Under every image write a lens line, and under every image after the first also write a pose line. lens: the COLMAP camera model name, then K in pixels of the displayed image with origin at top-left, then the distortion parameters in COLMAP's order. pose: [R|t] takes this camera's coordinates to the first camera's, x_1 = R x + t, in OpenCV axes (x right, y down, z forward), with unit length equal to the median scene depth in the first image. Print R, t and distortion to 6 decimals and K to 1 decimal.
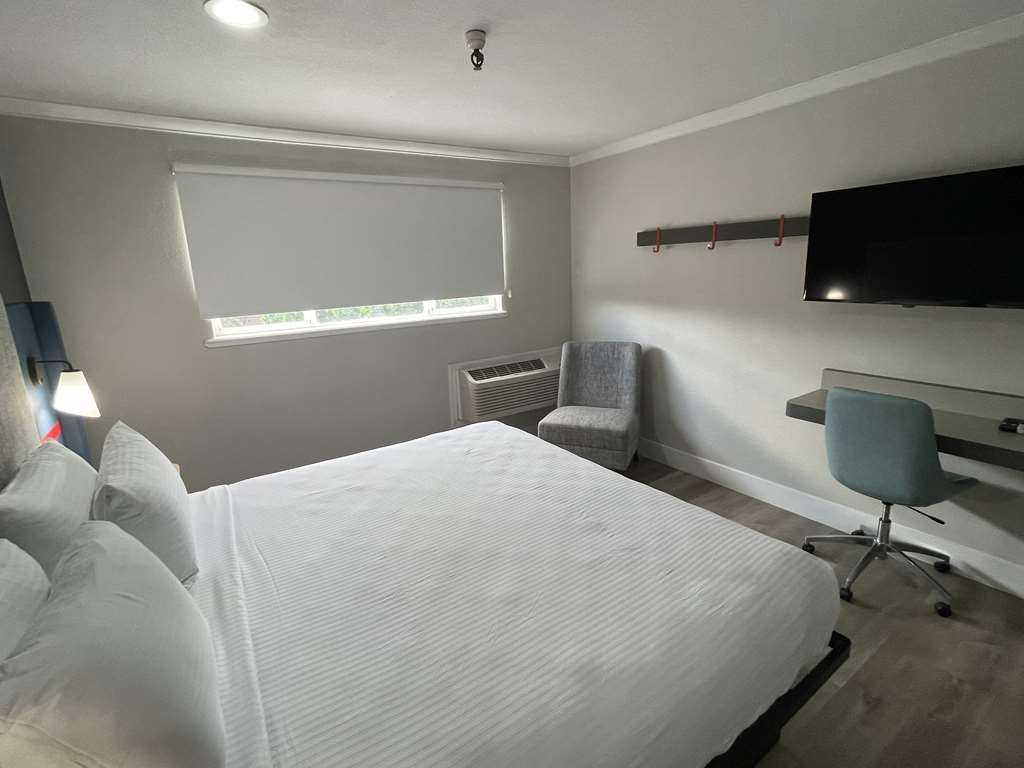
lens RADIAL K [[495.6, 0, 509.6], [0, 495.6, 382.4], [0, 0, 1]] dist [0.003566, 0.000013]
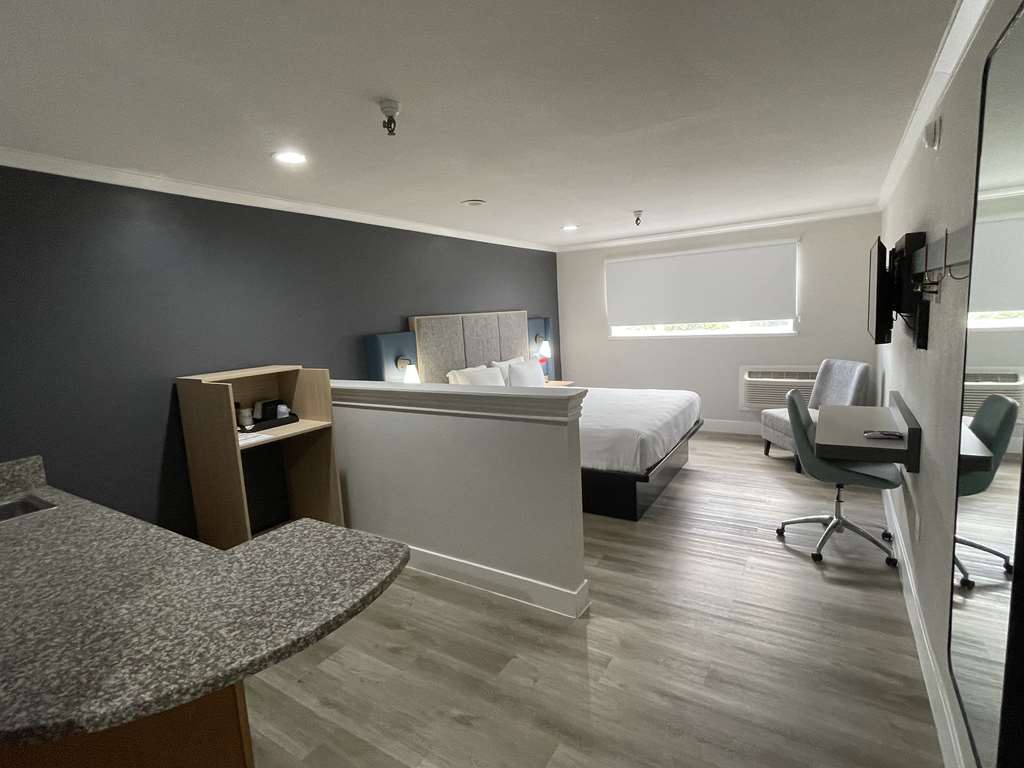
lens RADIAL K [[495.6, 0, 513.7], [0, 495.6, 380.6], [0, 0, 1]] dist [0.003566, 0.000013]
pose [[0.404584, 0.142007, -0.903408, 0.959992], [-0.170749, 0.982228, 0.077928, 0.008181], [0.898419, 0.122728, 0.421641, -0.221014]]
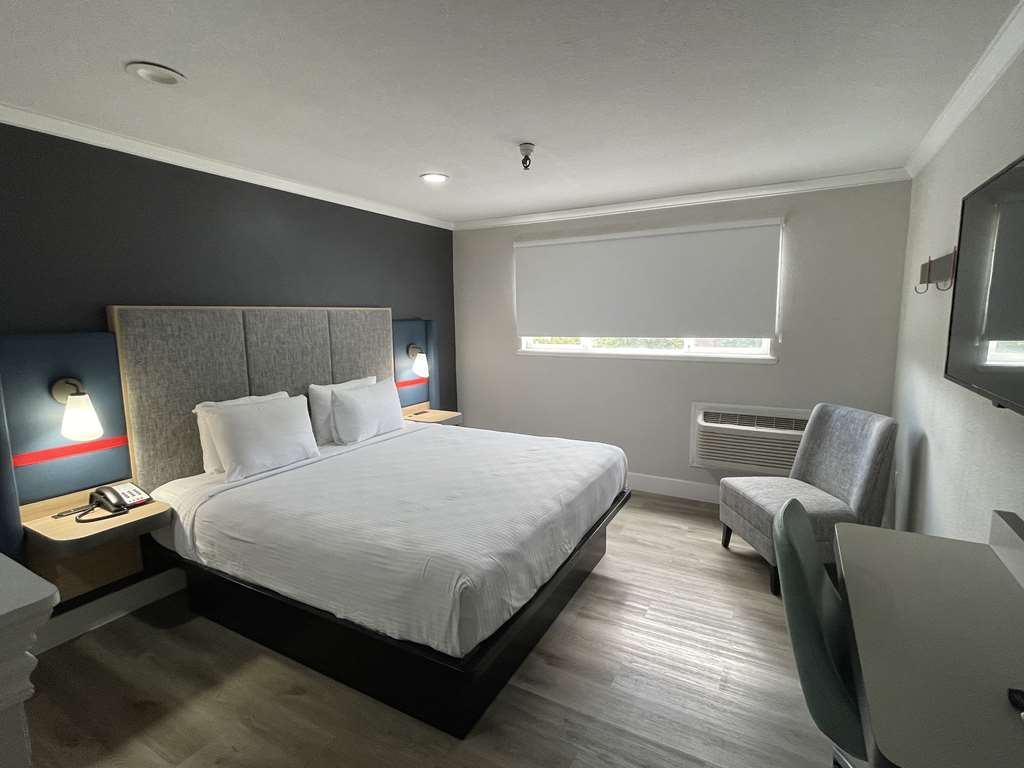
lens RADIAL K [[495.6, 0, 510.4], [0, 495.6, 383.7], [0, 0, 1]] dist [0.003566, 0.000013]
pose [[0.449051, 0.157222, -0.879565, 0.610456], [-0.211854, 0.975061, 0.066132, -0.060855], [0.868027, 0.156643, 0.471160, 0.195031]]
